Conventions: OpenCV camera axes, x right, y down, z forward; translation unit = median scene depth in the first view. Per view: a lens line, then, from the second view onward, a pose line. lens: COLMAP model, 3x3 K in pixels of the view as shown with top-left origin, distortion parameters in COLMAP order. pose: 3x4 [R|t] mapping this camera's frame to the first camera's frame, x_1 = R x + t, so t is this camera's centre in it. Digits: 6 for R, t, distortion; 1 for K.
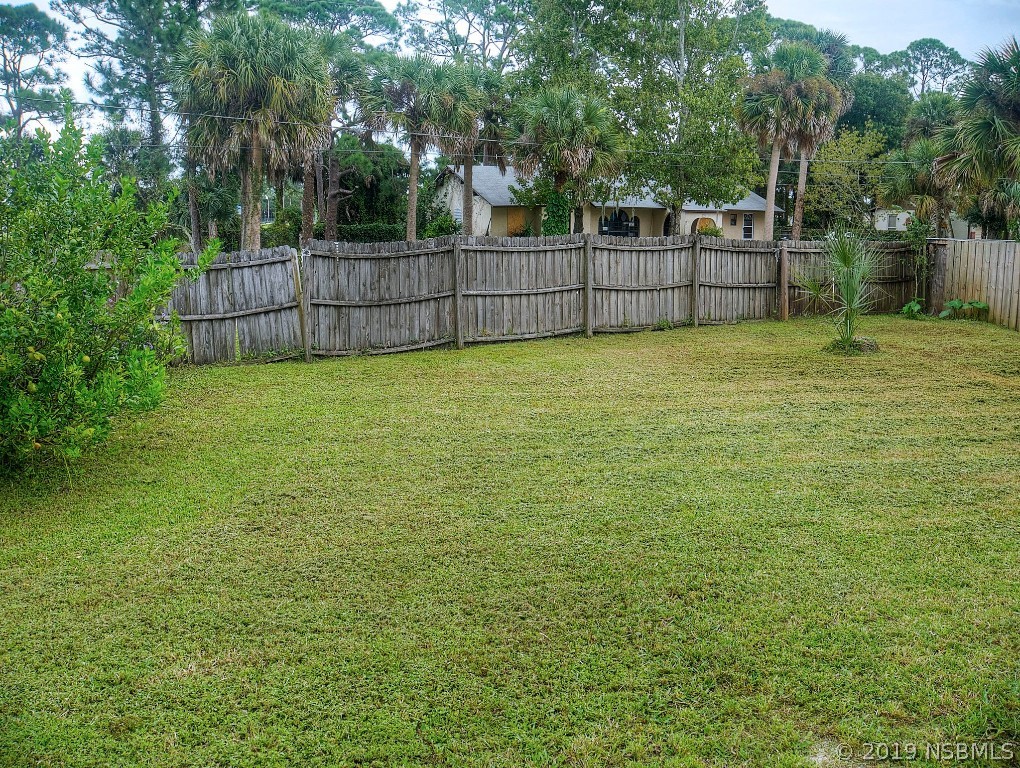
lens RADIAL K [[858.7, 0, 511.8], [0, 858.7, 388.6], [0, 0, 1]] dist [-0.210103, 0.107391]
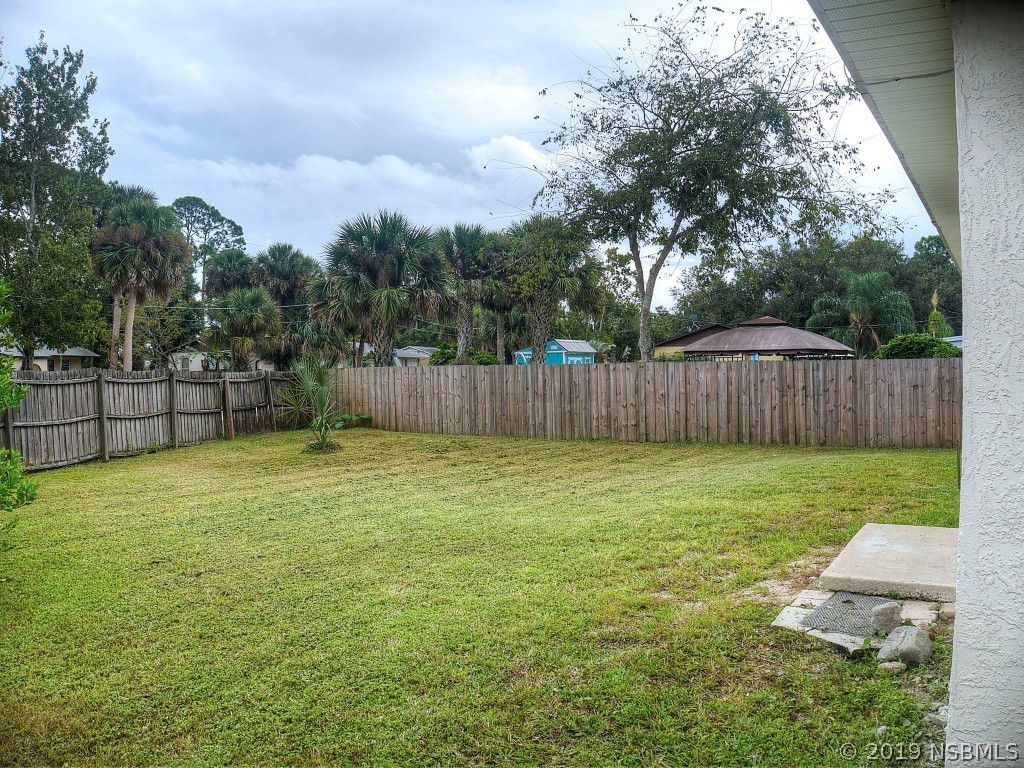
lens RADIAL K [[862.1, 0, 513.8], [0, 862.1, 388.6], [0, 0, 1]] dist [-0.210103, 0.107391]
pose [[0.643807, -0.023232, 0.764835, -0.351499], [0.156596, 0.982384, -0.101976, 0.034394], [-0.748993, 0.185423, 0.636103, -0.071794]]
